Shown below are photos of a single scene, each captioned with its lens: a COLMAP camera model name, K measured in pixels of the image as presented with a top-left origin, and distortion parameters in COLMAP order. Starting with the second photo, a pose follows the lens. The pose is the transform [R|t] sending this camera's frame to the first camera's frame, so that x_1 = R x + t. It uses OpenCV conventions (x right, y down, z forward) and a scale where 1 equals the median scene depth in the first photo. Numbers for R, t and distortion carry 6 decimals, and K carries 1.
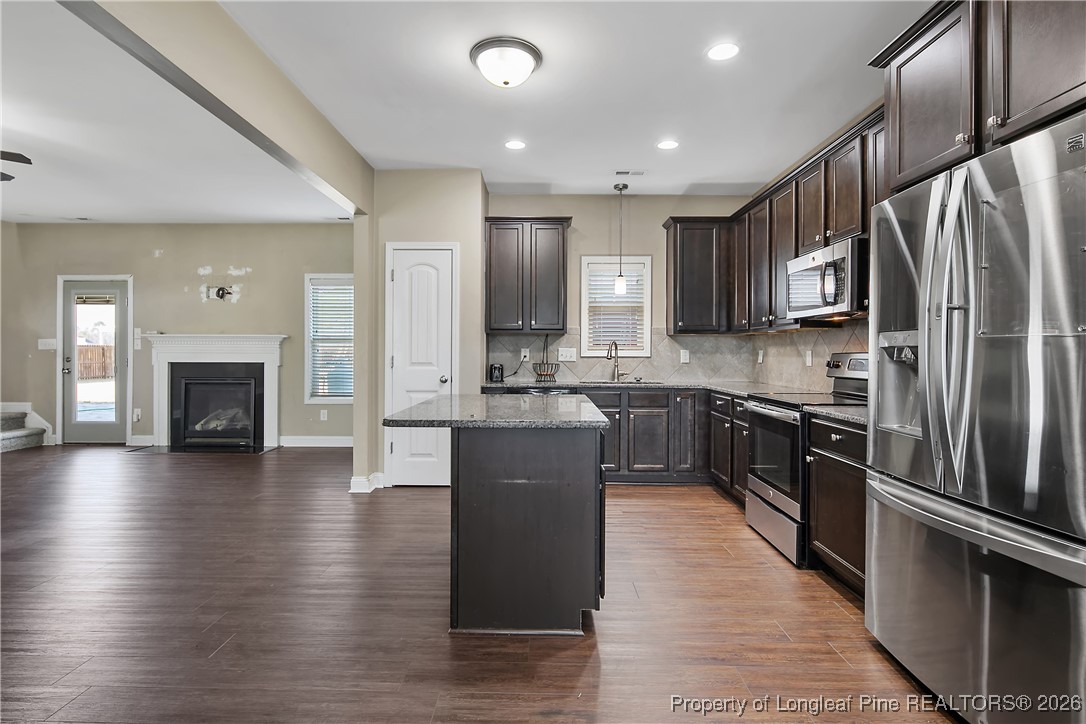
lens RADIAL K [[526.0, 0, 543.9], [0, 526.0, 354.7], [0, 0, 1]] dist [0.002049, 0.000639]
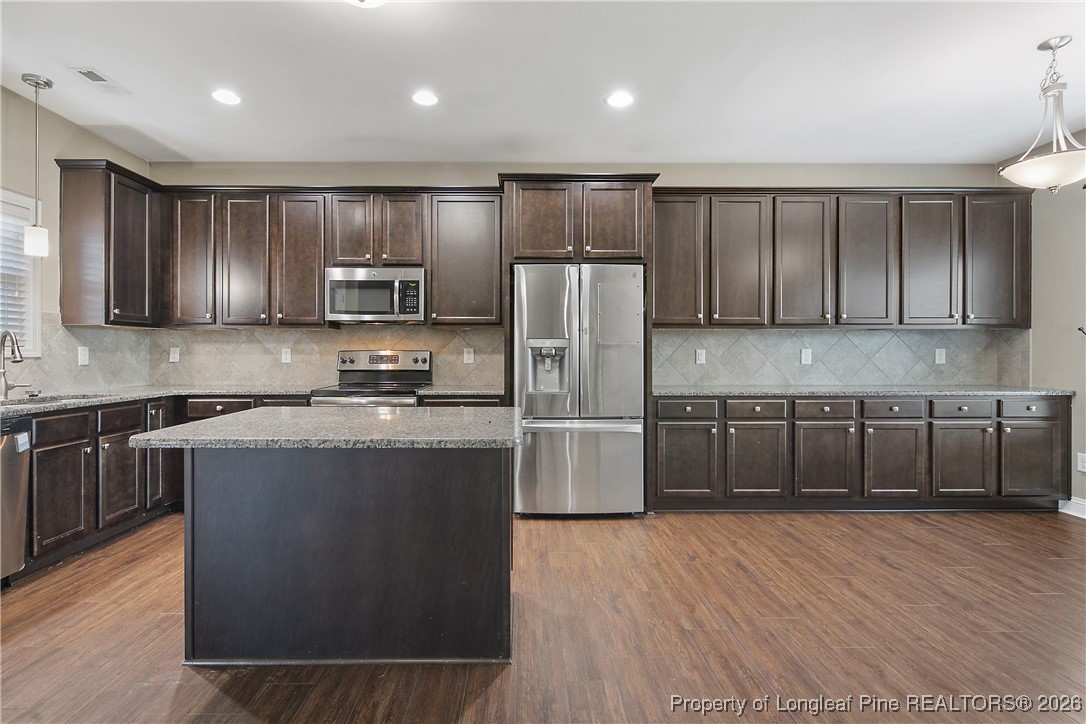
lens RADIAL K [[526.0, 0, 544.2], [0, 526.0, 354.8], [0, 0, 1]] dist [0.002049, 0.000639]
pose [[-0.038784, -0.010141, 0.999196, -0.466945], [0.003784, 0.999940, 0.010295, -0.003384], [-0.999240, 0.004180, -0.038743, 0.409066]]
